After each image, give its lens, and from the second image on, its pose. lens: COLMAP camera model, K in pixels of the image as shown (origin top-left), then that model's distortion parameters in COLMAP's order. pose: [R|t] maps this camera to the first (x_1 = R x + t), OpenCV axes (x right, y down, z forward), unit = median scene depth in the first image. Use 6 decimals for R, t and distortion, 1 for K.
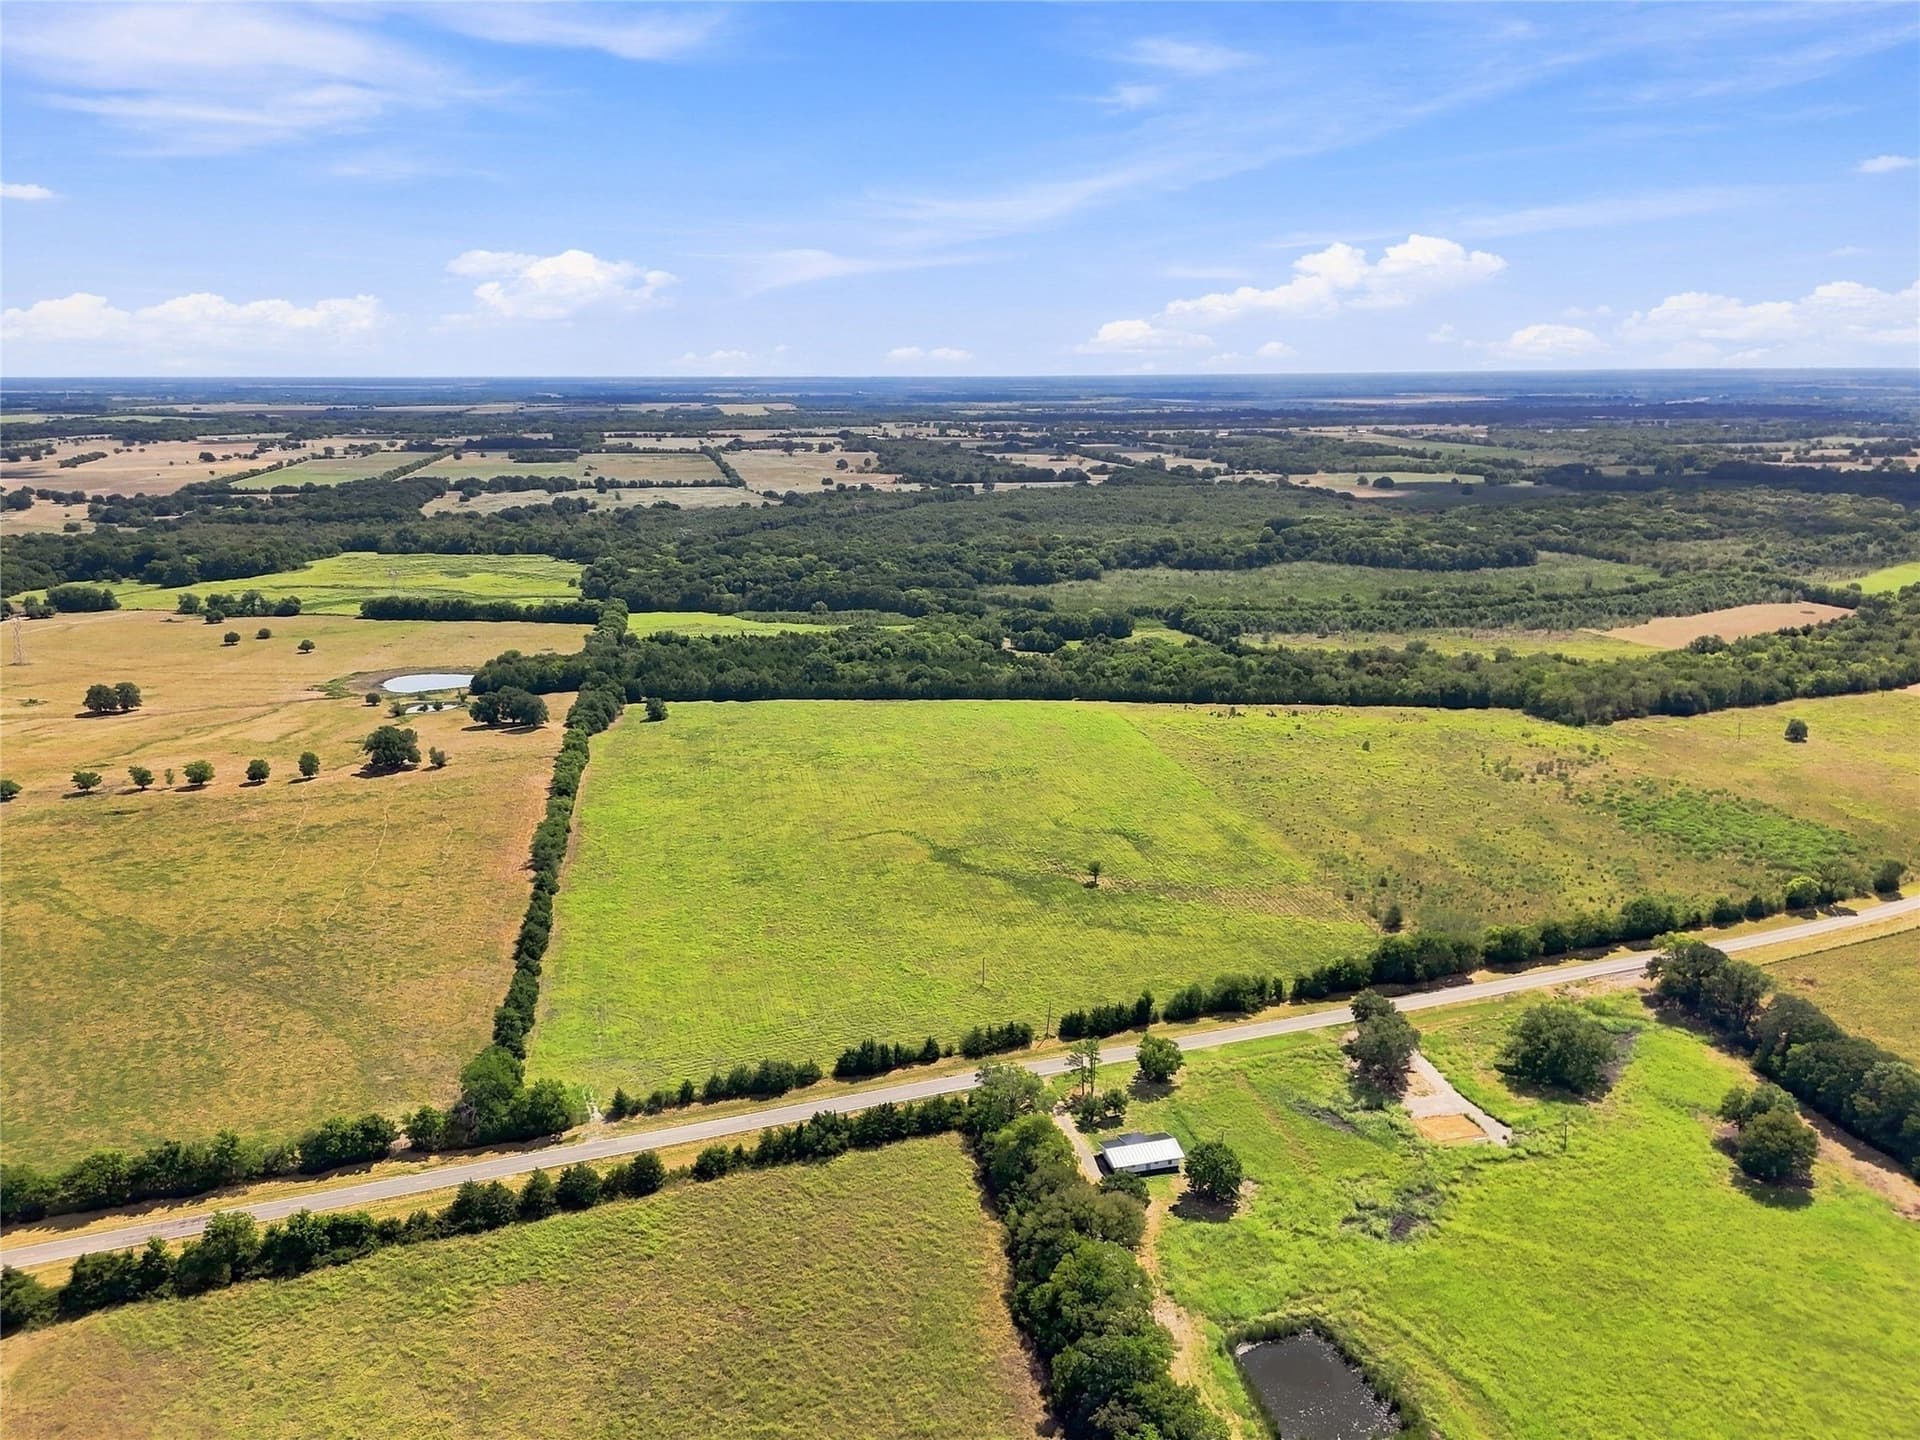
lens RADIAL K [[1410.9, 0, 959.2], [0, 1410.9, 730.8], [0, 0, 1]] dist [0.093598, -0.107003]
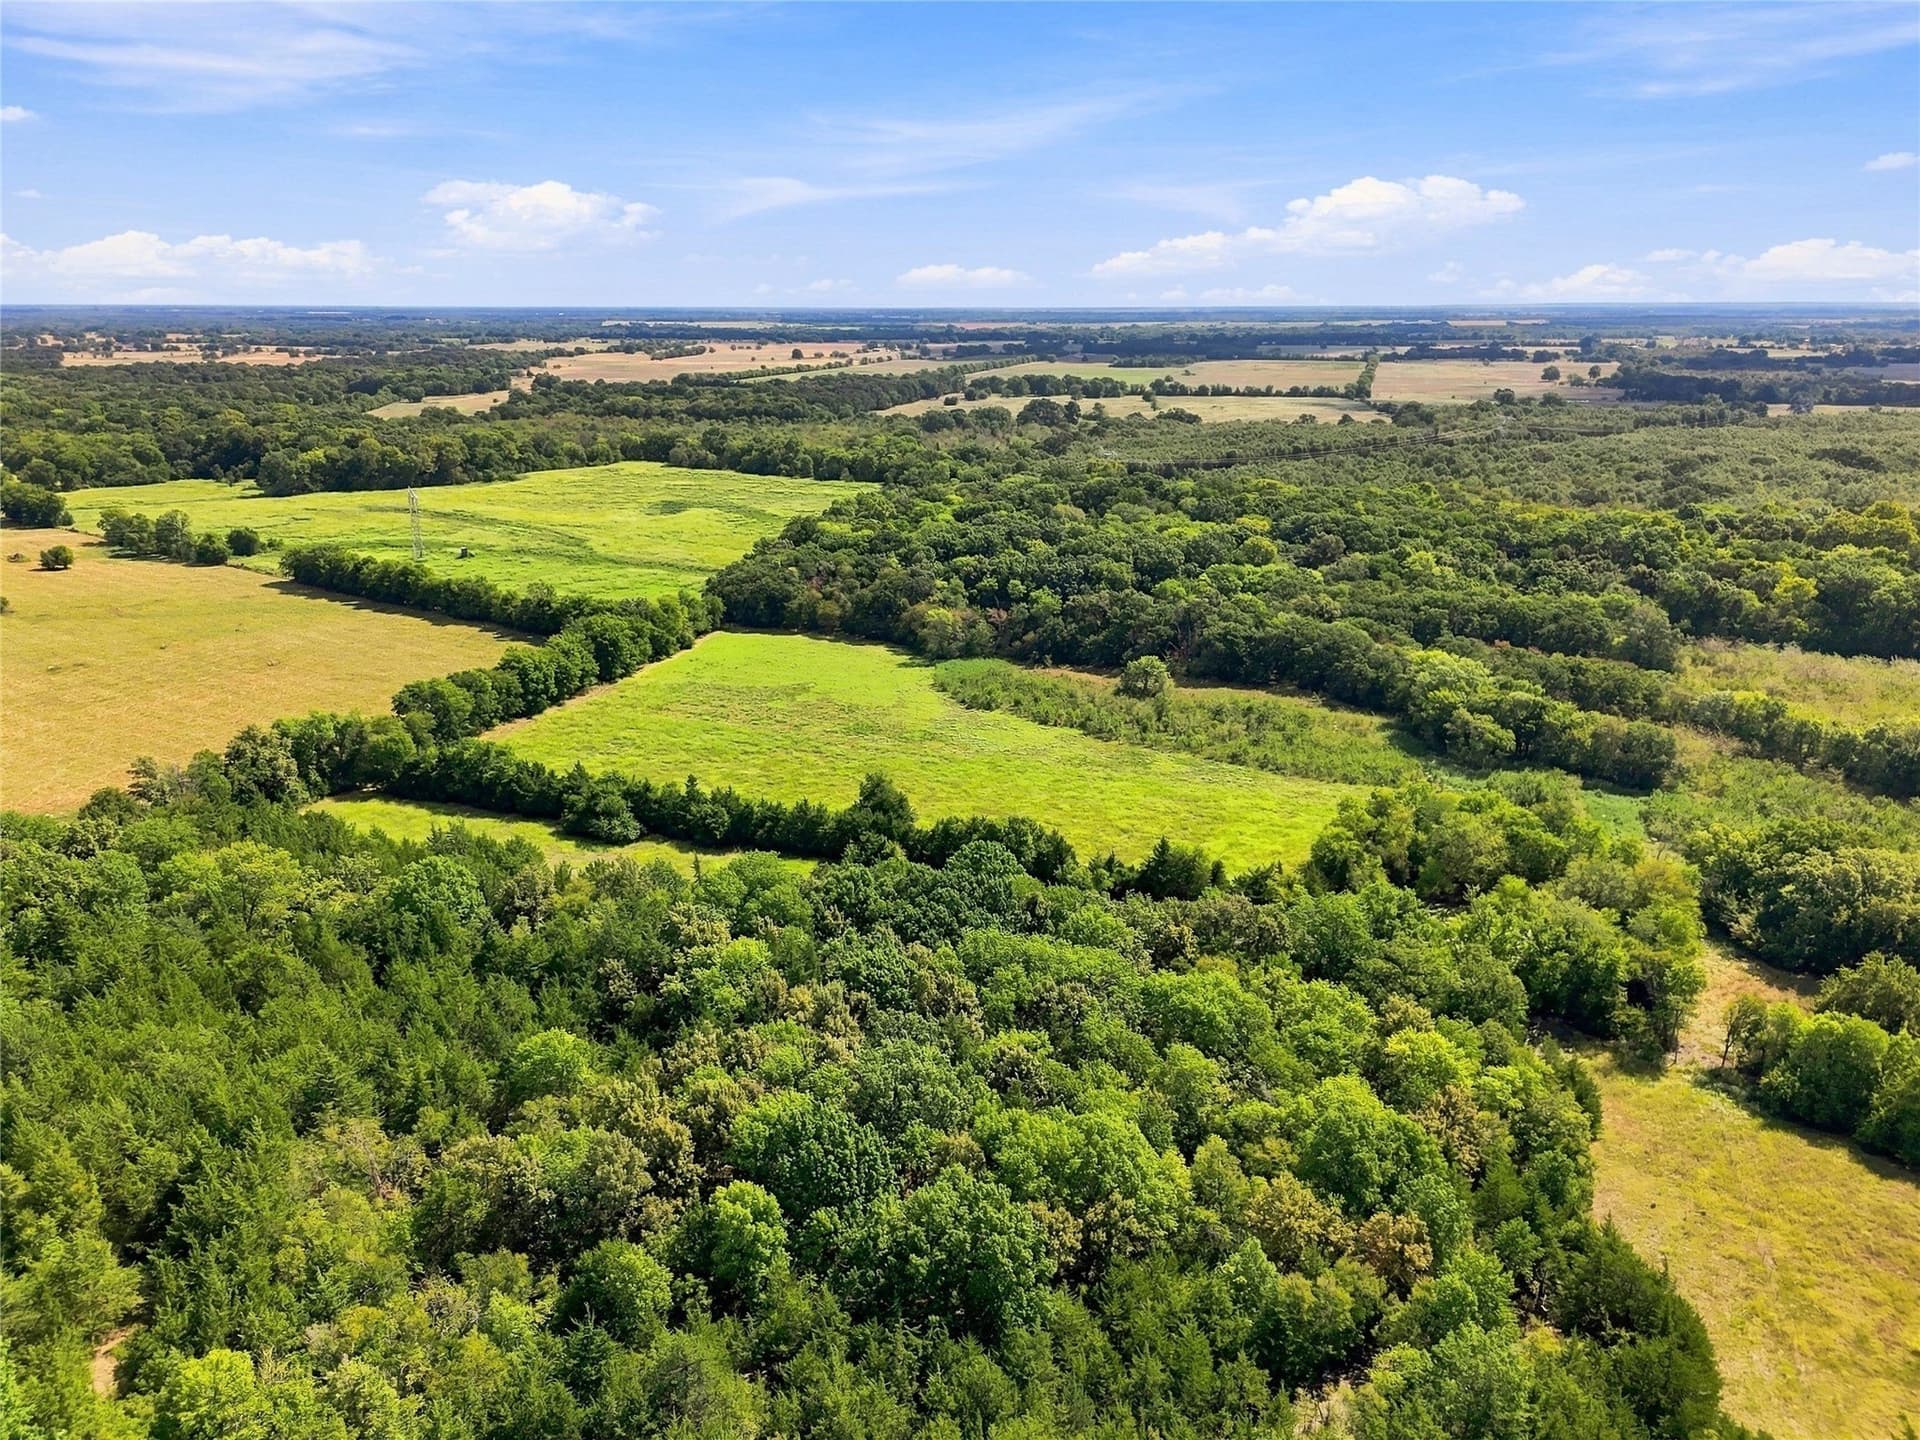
lens RADIAL K [[1413.2, 0, 959.7], [0, 1413.2, 723.8], [0, 0, 1]] dist [0.080902, -0.083326]
pose [[0.873394, 0.142439, -0.465719, 0.029960], [-0.123894, 0.989796, 0.070380, -0.107199], [0.470992, -0.003770, 0.882129, 0.758179]]
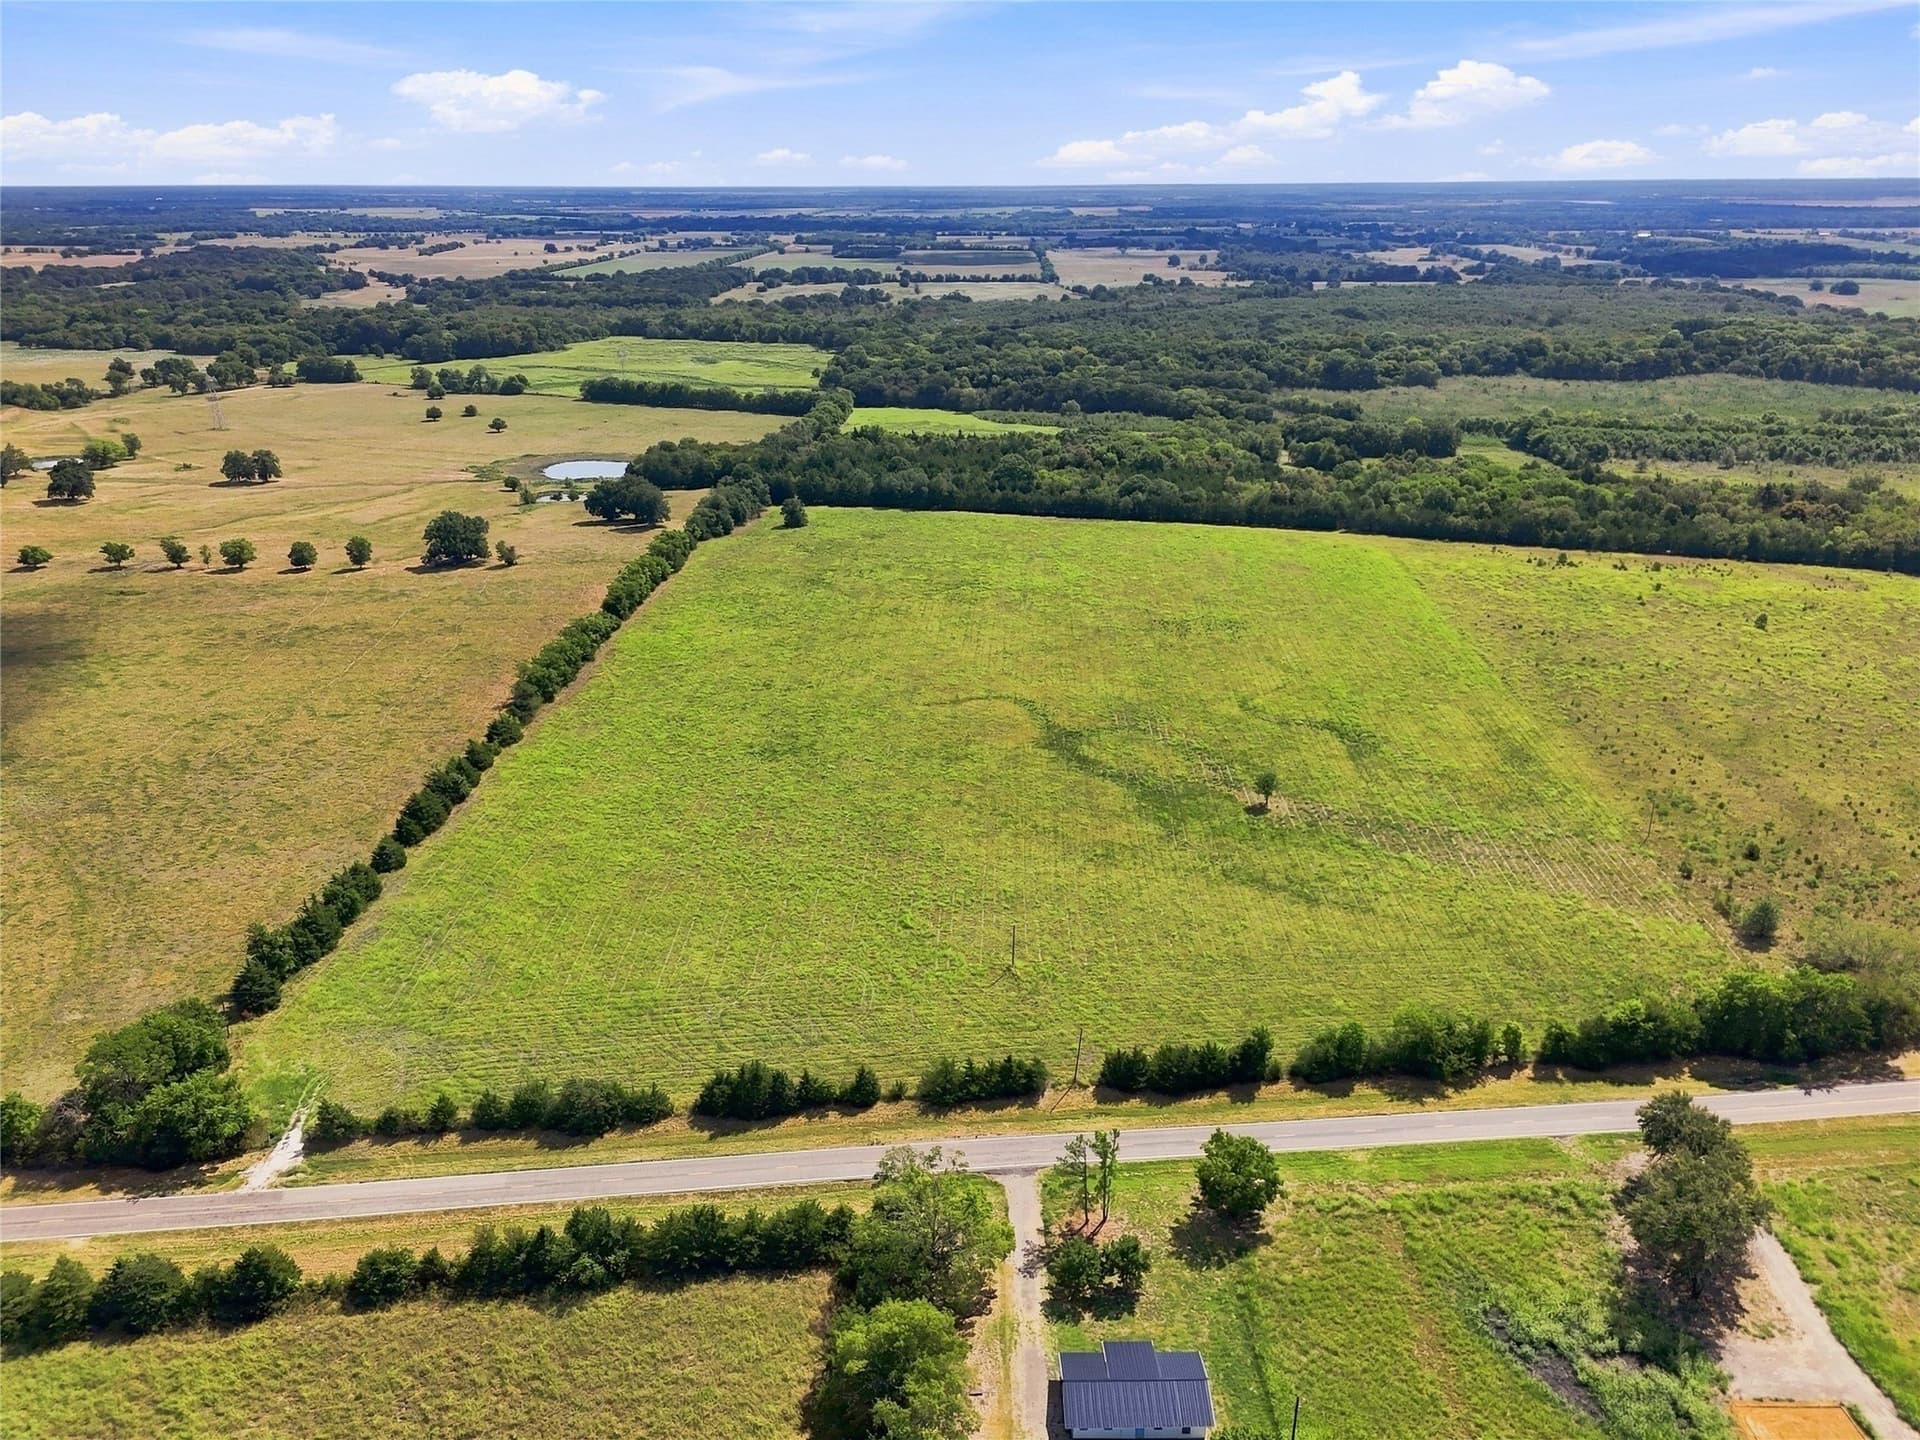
lens RADIAL K [[1413.9, 0, 960.0], [0, 1413.9, 720.0], [0, 0, 1]] dist [0.076316, -0.073670]
pose [[0.969090, 0.088977, -0.230103, 0.054240], [-0.062250, 0.990708, 0.120921, -0.001259], [0.238724, -0.102860, 0.965624, 0.169521]]
